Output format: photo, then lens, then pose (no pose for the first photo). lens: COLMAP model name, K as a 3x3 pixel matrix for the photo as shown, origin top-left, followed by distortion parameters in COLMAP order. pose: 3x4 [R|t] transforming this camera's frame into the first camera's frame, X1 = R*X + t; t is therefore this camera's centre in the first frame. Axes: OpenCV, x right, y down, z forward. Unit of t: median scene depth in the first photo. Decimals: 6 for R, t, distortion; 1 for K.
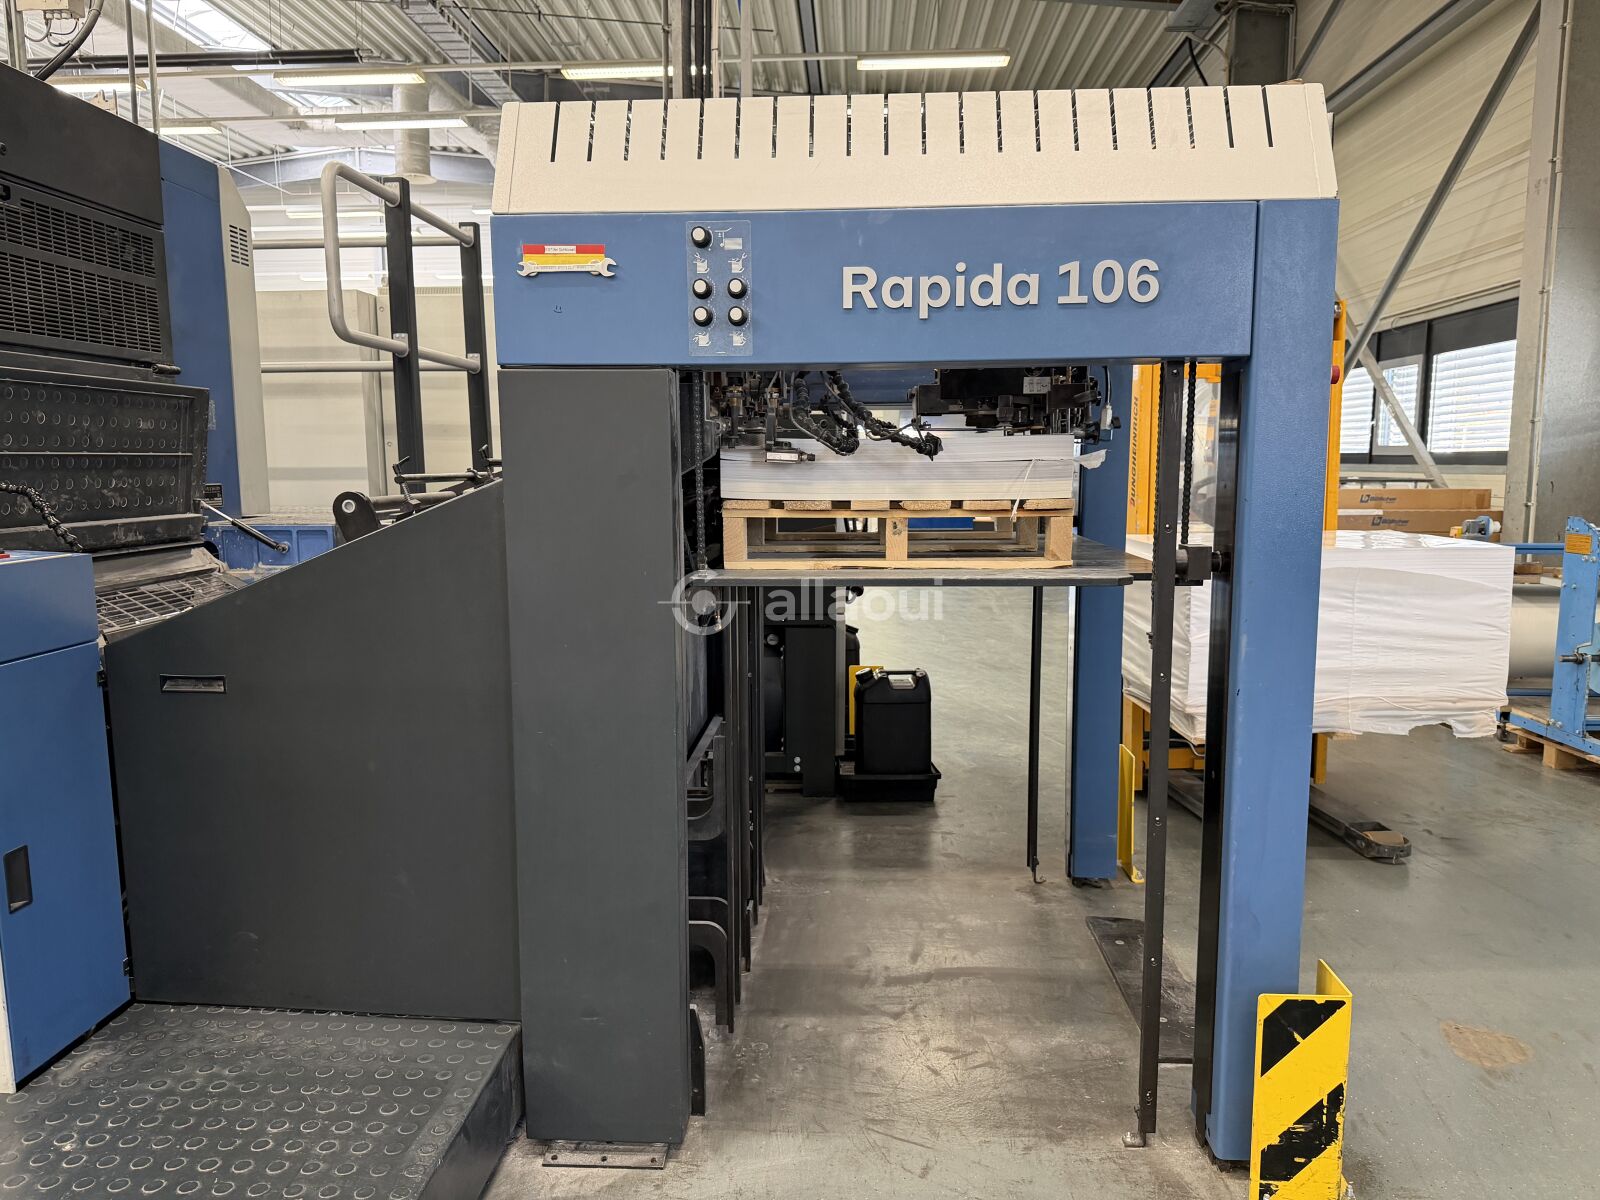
lens RADIAL K [[1118.5, 0, 800.0], [0, 1118.5, 600.0], [0, 0, 1]] dist [0.111592, -0.154259]
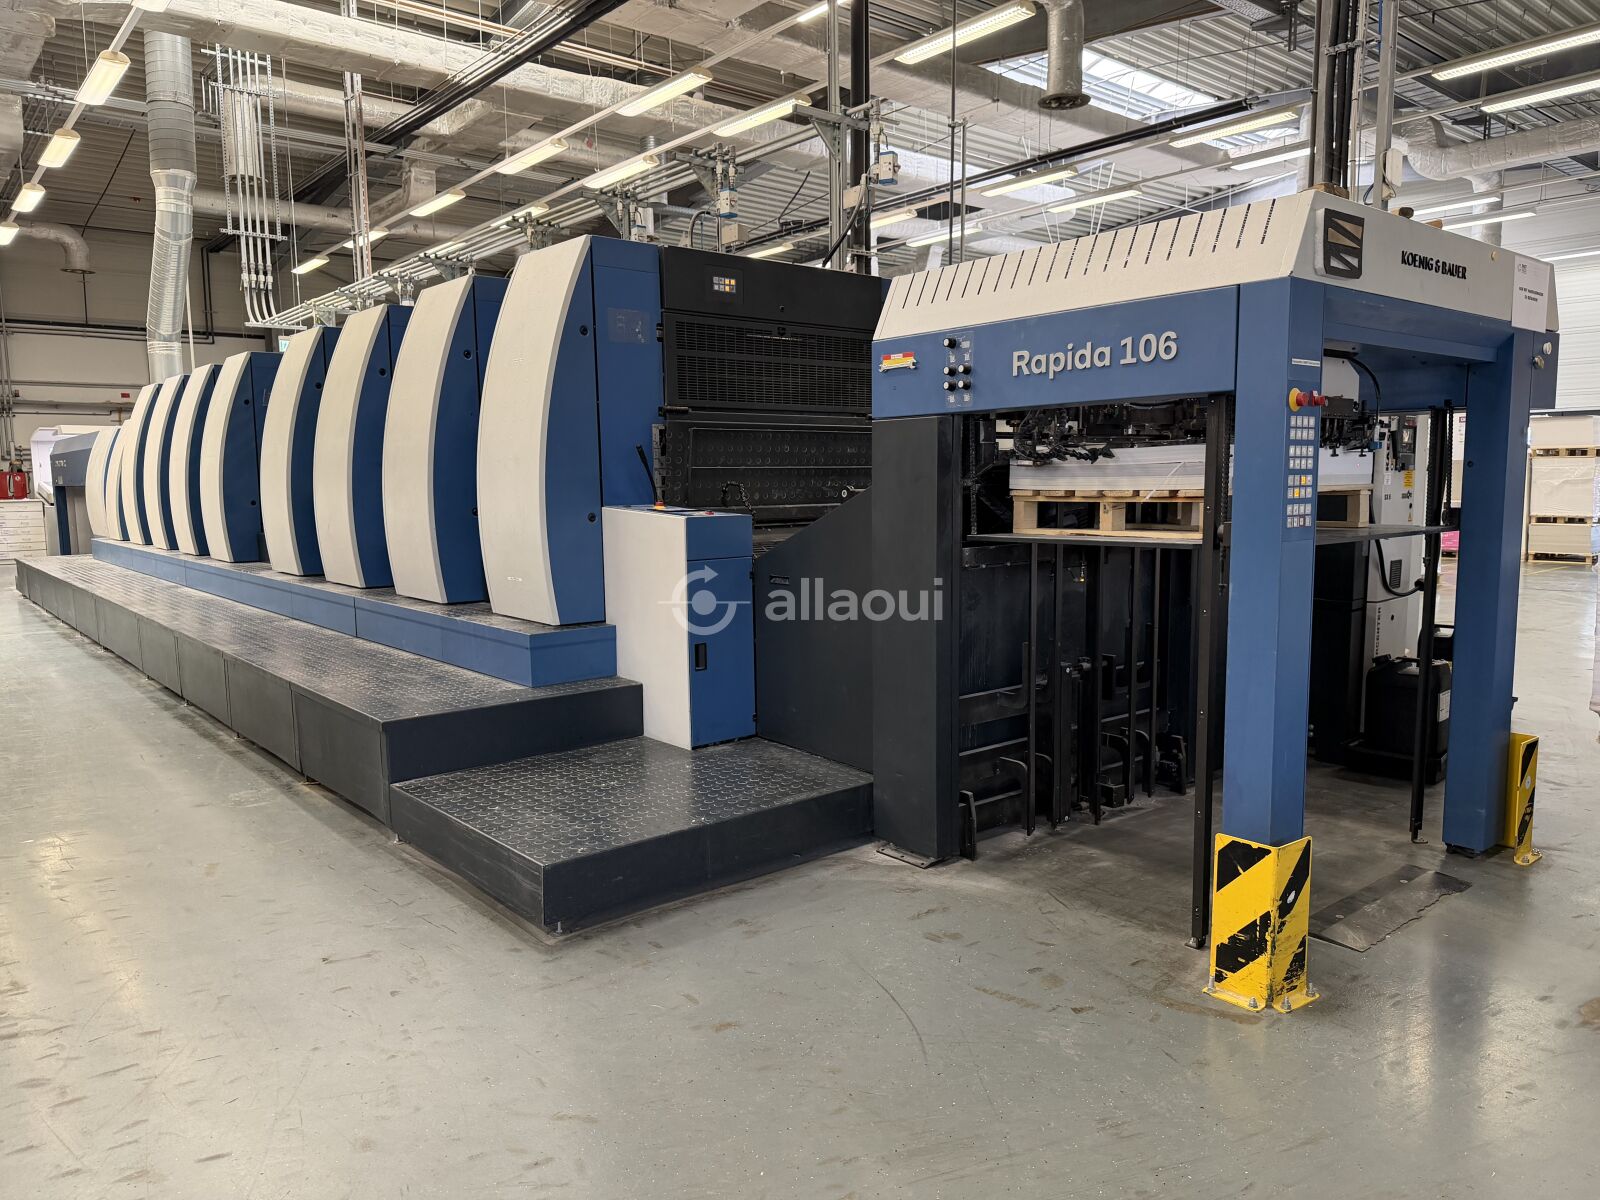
lens RADIAL K [[1118.5, 0, 800.0], [0, 1118.5, 600.0], [0, 0, 1]] dist [0.111592, -0.154259]
pose [[0.678267, 0.076639, -0.730808, 1.061697], [-0.081366, 0.996263, 0.028962, 0.053294], [0.730297, 0.039819, 0.681968, -0.371207]]
